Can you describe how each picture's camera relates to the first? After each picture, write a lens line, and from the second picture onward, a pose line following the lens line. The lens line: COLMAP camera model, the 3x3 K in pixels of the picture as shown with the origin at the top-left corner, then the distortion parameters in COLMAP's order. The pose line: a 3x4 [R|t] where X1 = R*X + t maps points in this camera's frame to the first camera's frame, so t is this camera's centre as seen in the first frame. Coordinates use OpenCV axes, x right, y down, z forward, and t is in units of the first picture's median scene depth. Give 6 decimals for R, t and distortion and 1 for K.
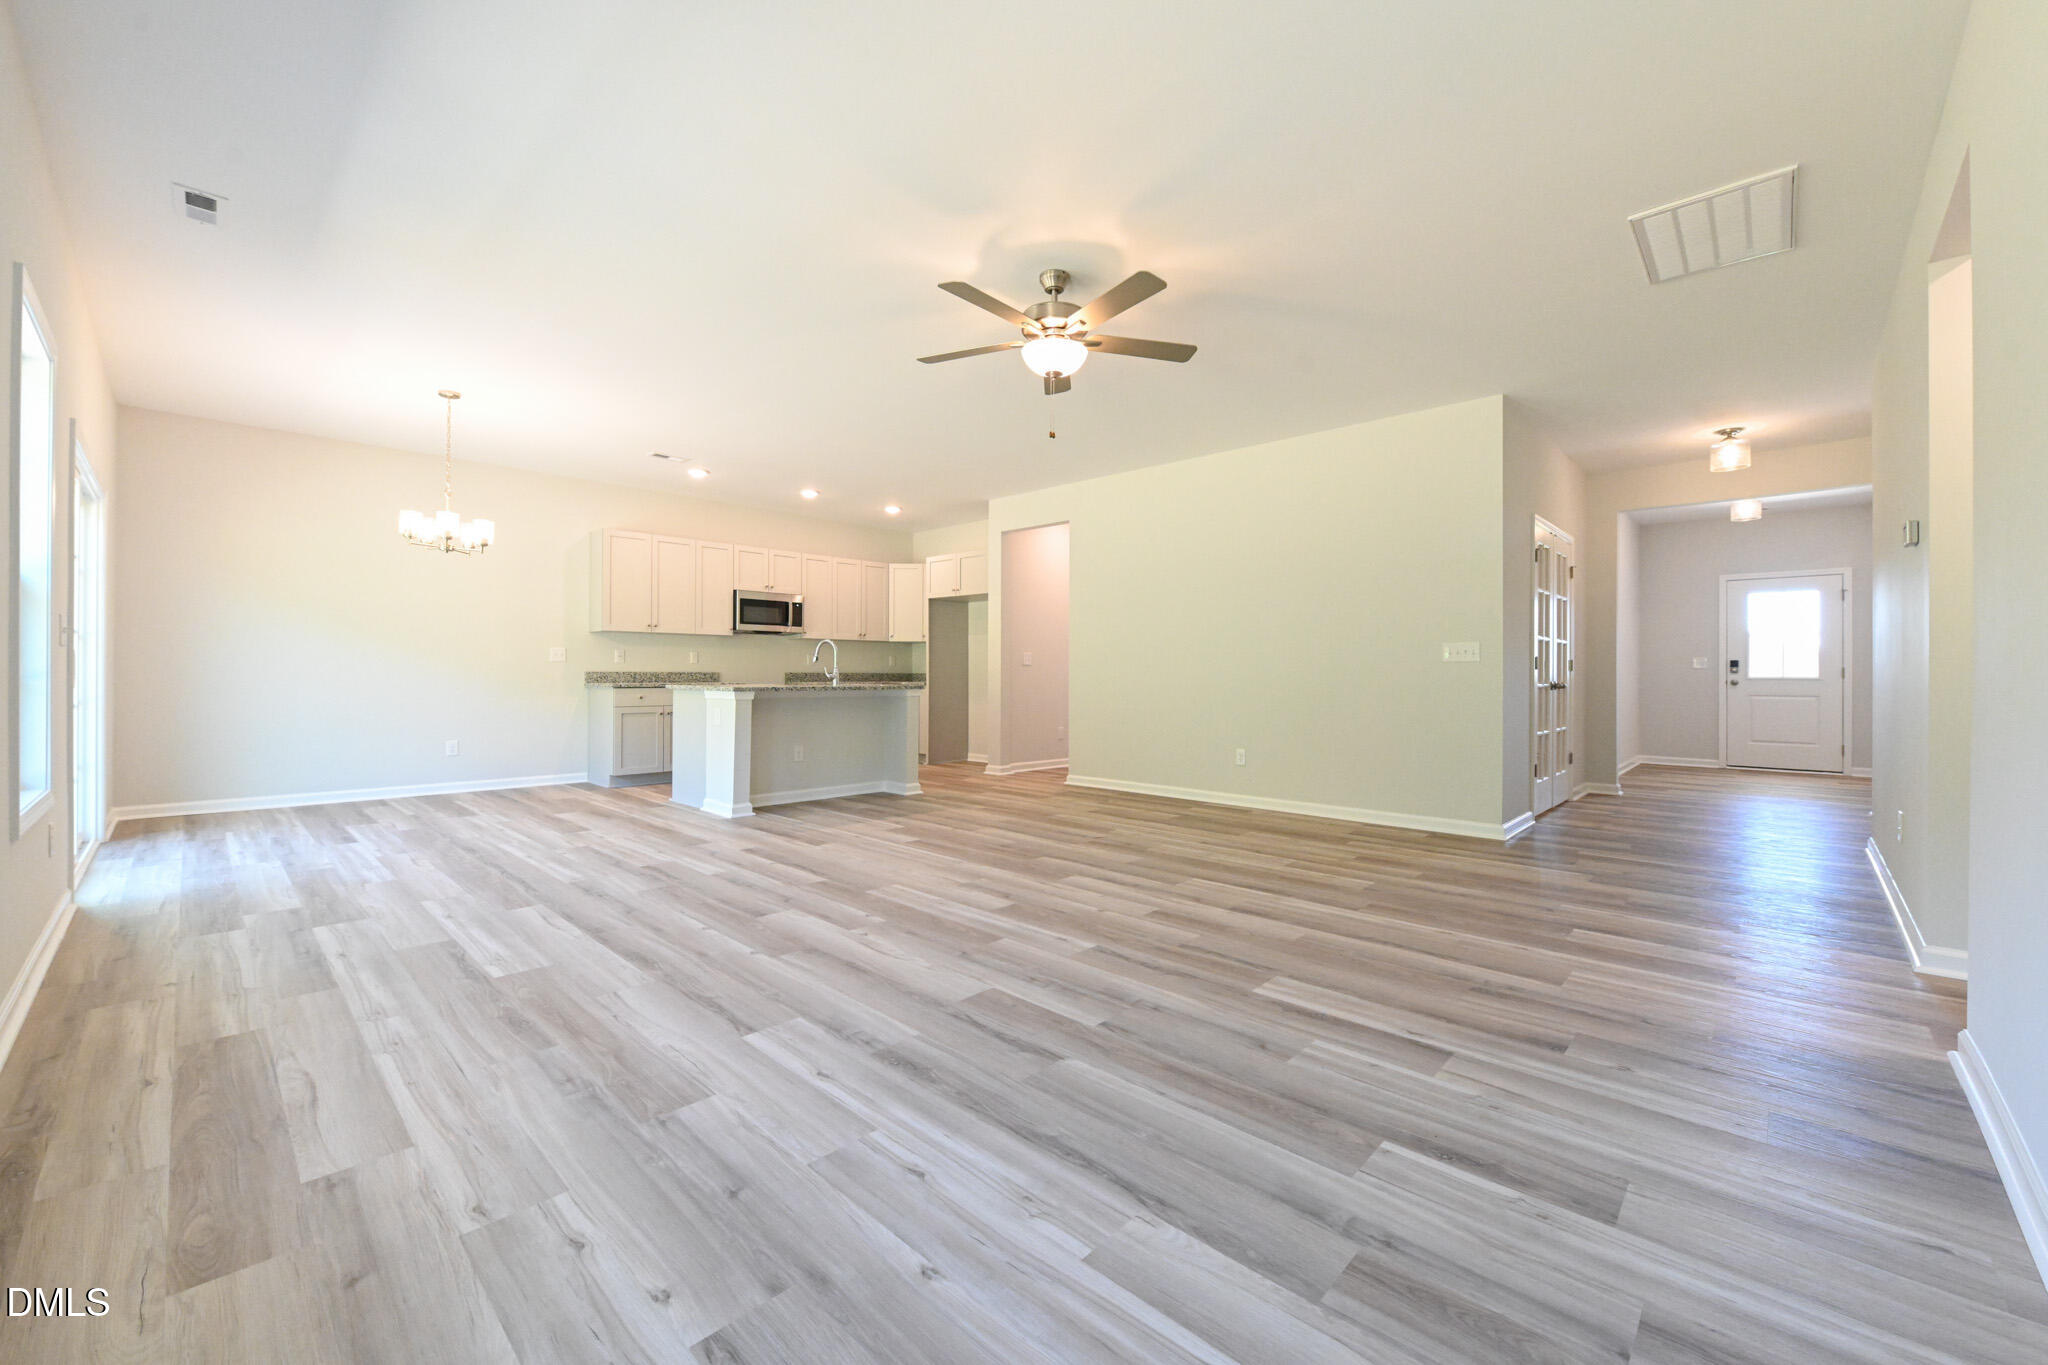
lens RADIAL K [[802.9, 0, 1025.8], [0, 802.9, 669.8], [0, 0, 1]] dist [-0.003695, -0.000719]
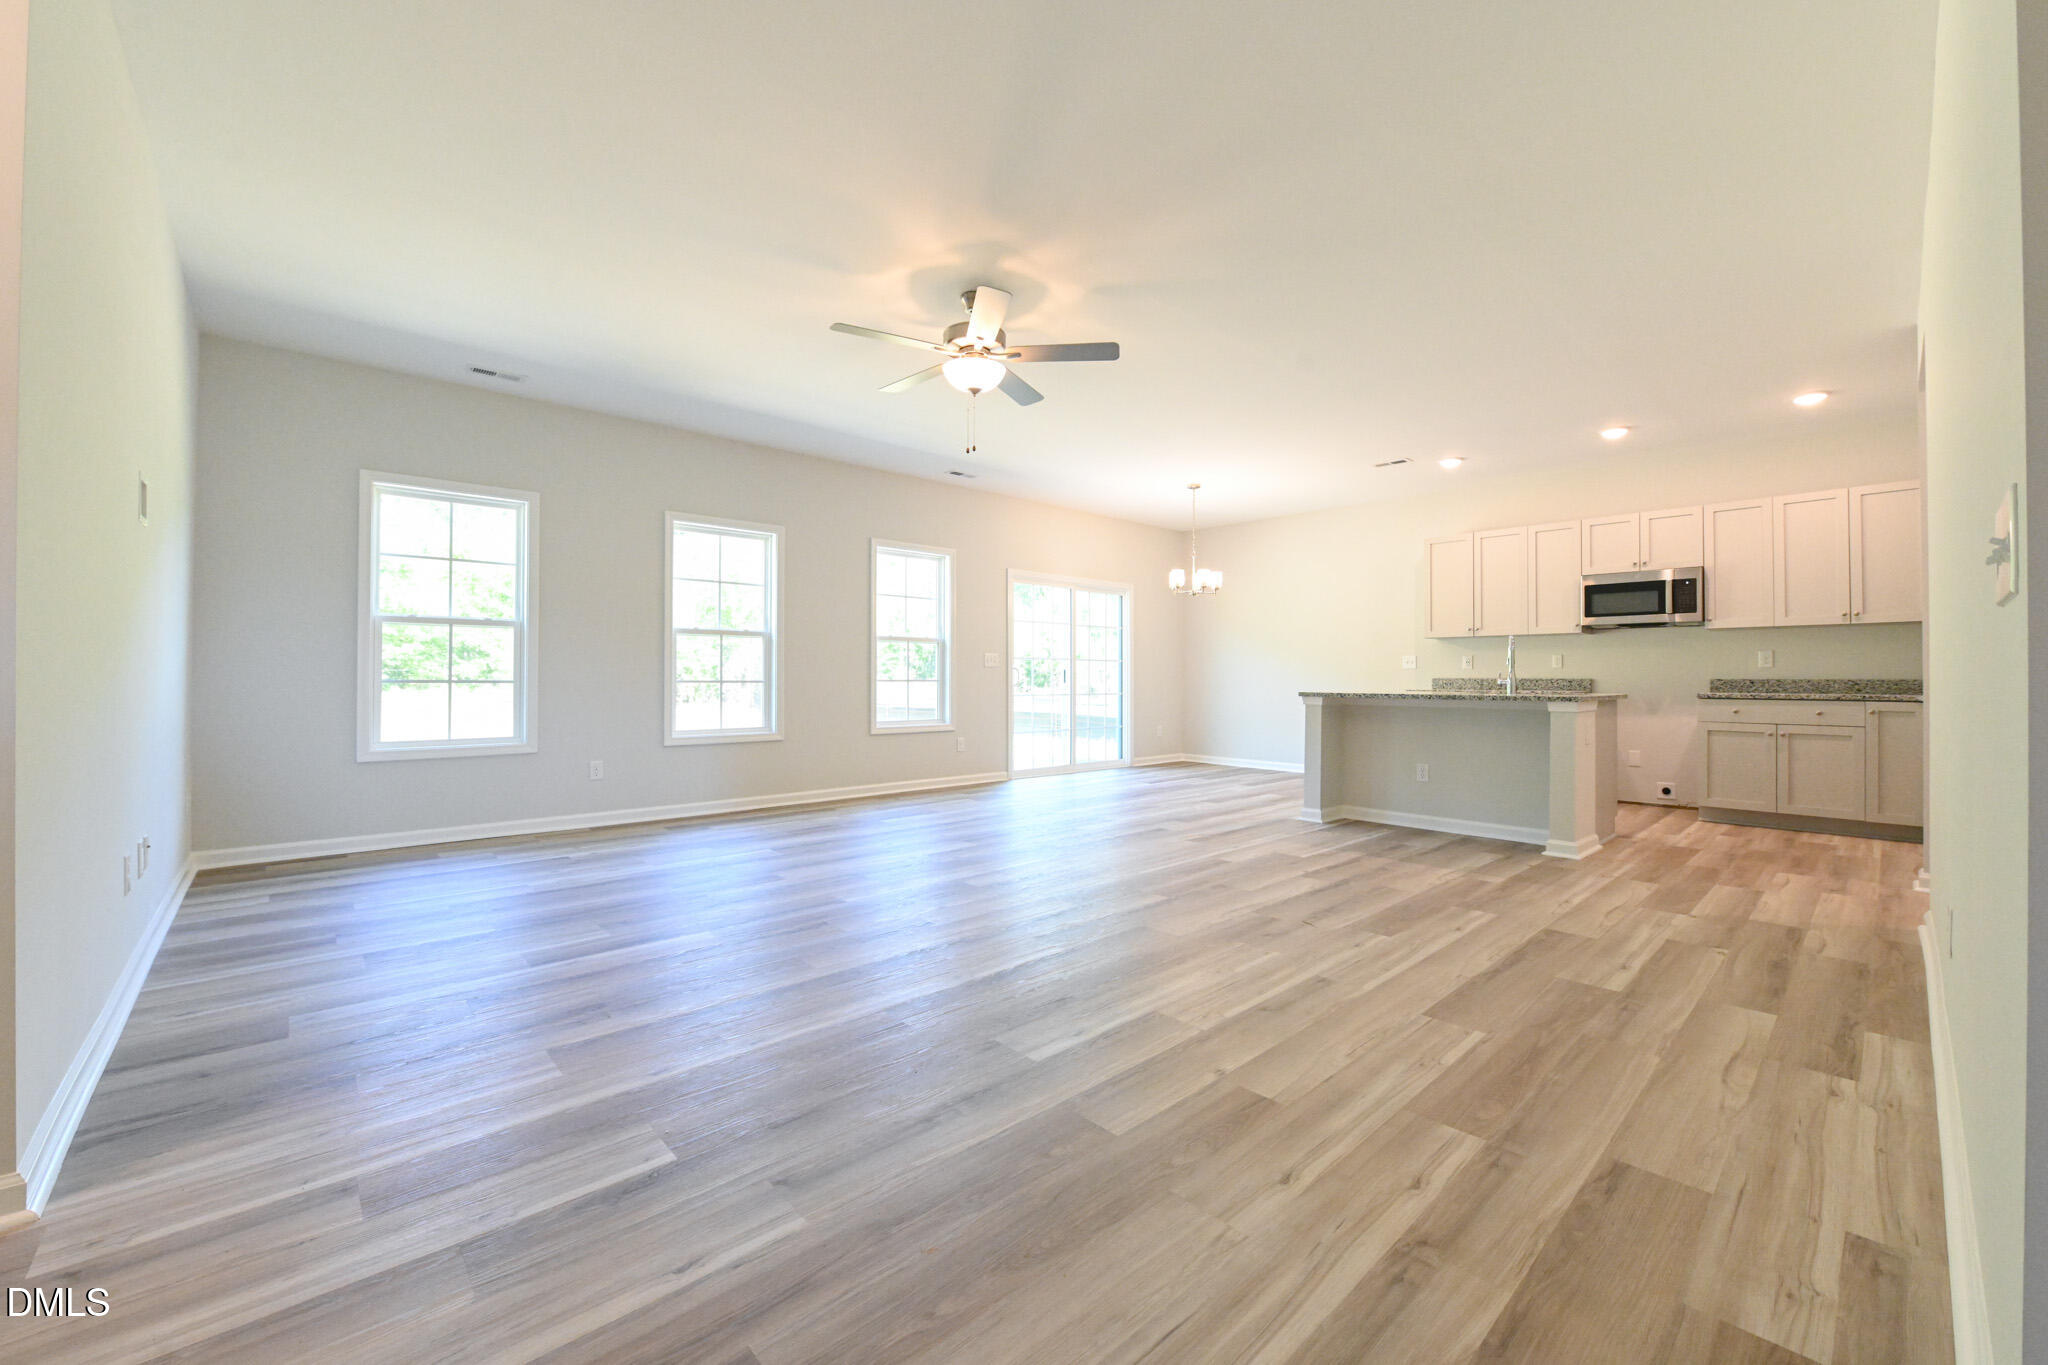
lens RADIAL K [[802.9, 0, 1025.8], [0, 802.9, 669.8], [0, 0, 1]] dist [-0.003695, -0.000719]
pose [[-0.065152, -0.013874, -0.997779, 1.163928], [0.000690, 0.999902, -0.013948, 0.012662], [0.997875, -0.001597, -0.065137, 1.230615]]
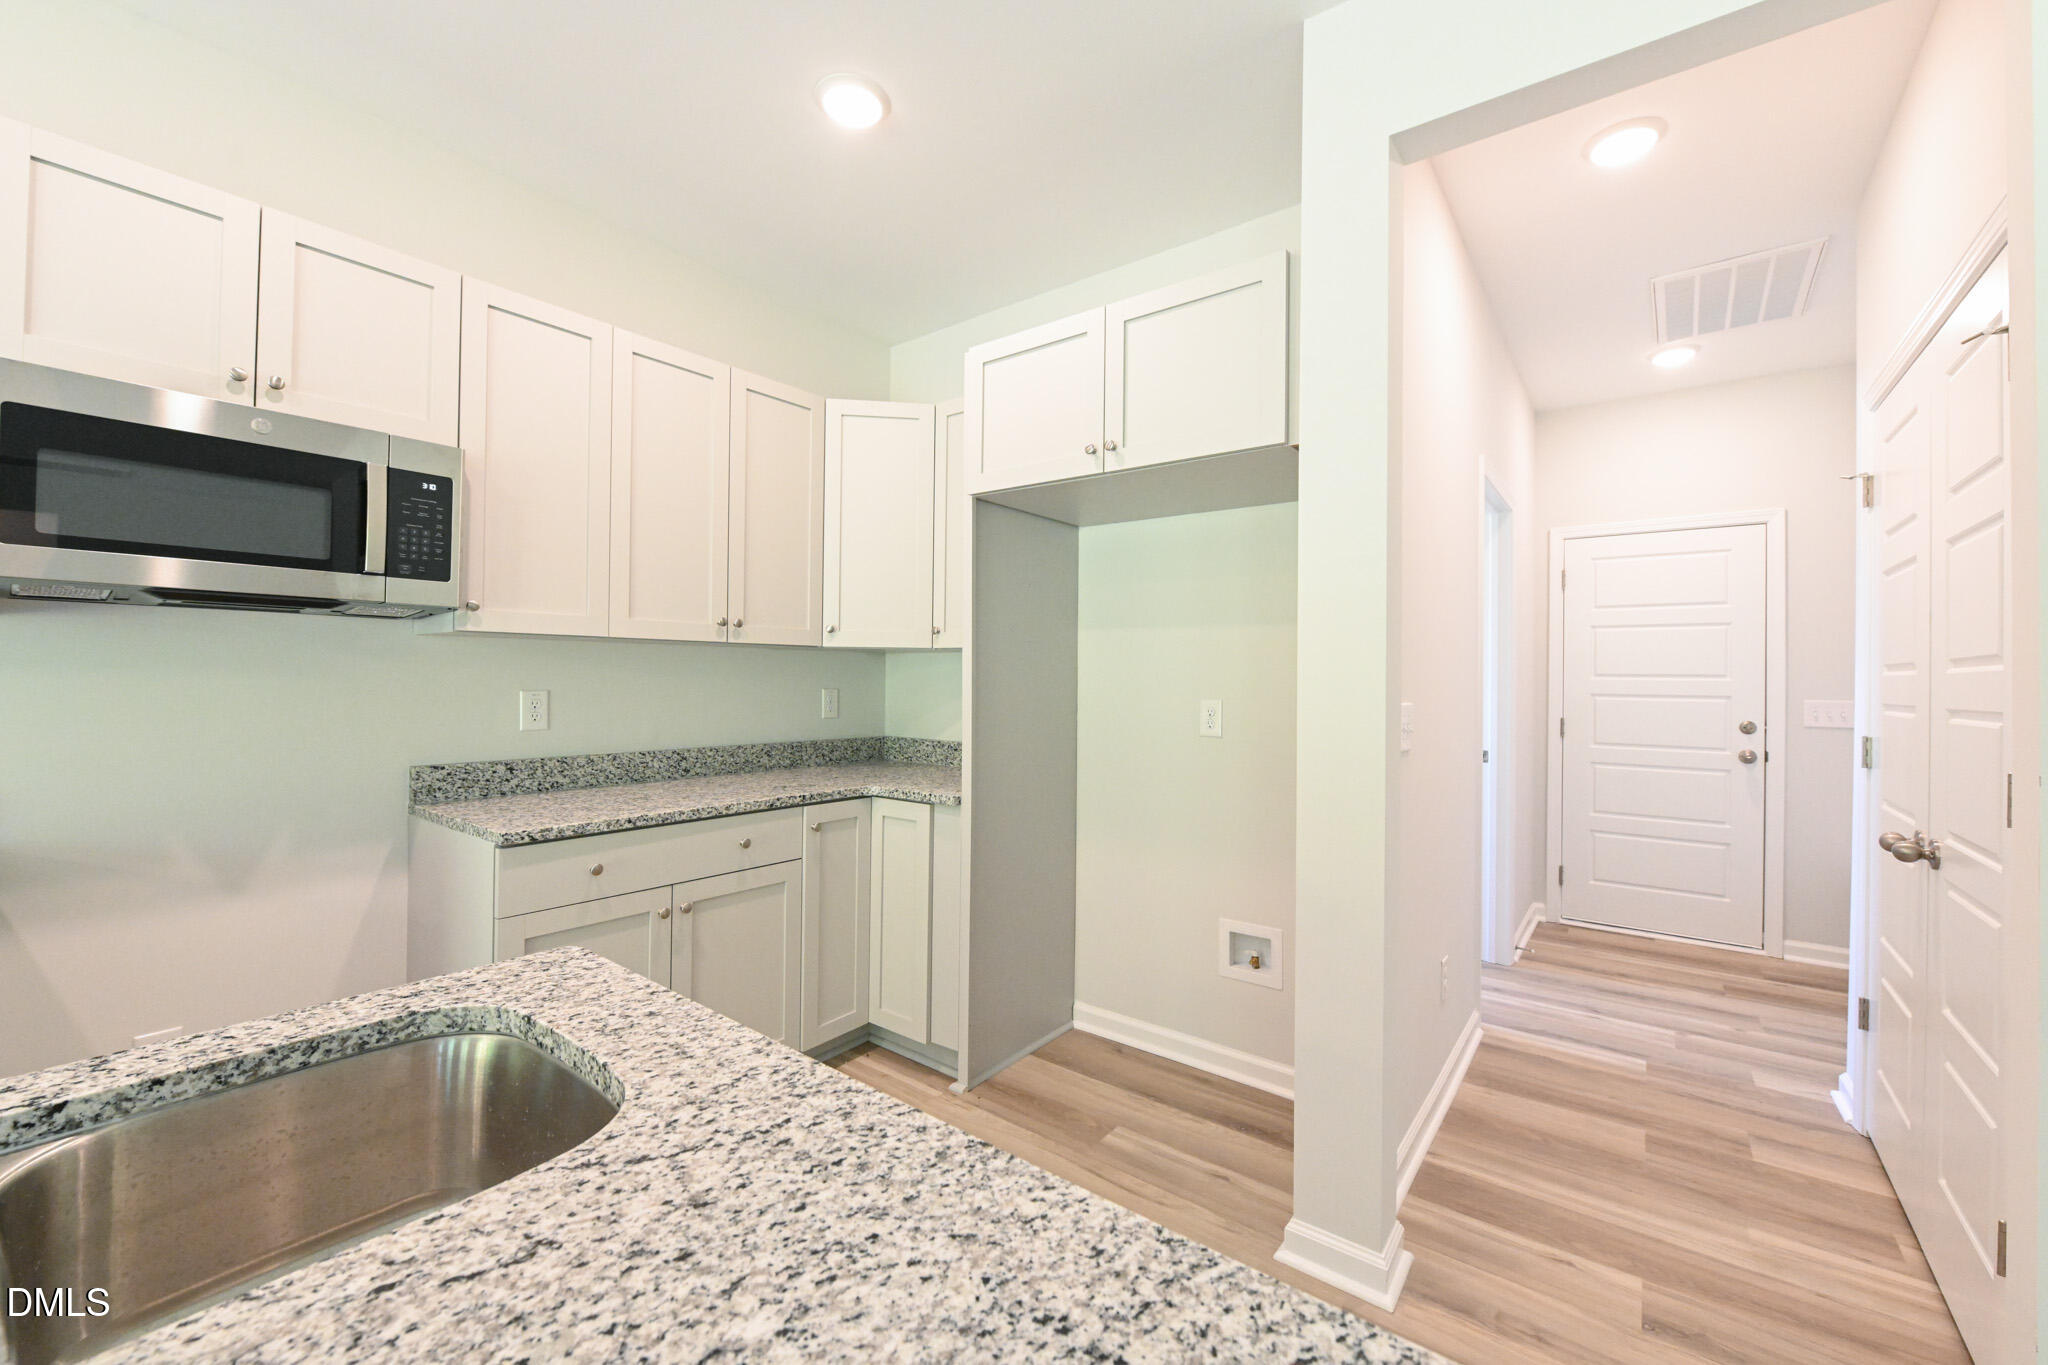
lens RADIAL K [[802.9, 0, 1025.8], [0, 802.9, 669.8], [0, 0, 1]] dist [-0.003695, -0.000719]
pose [[0.995067, 0.009378, 0.098758, -0.355868], [-0.008772, 0.999940, -0.006568, -0.072531], [-0.098813, 0.005669, 0.995090, 1.974234]]
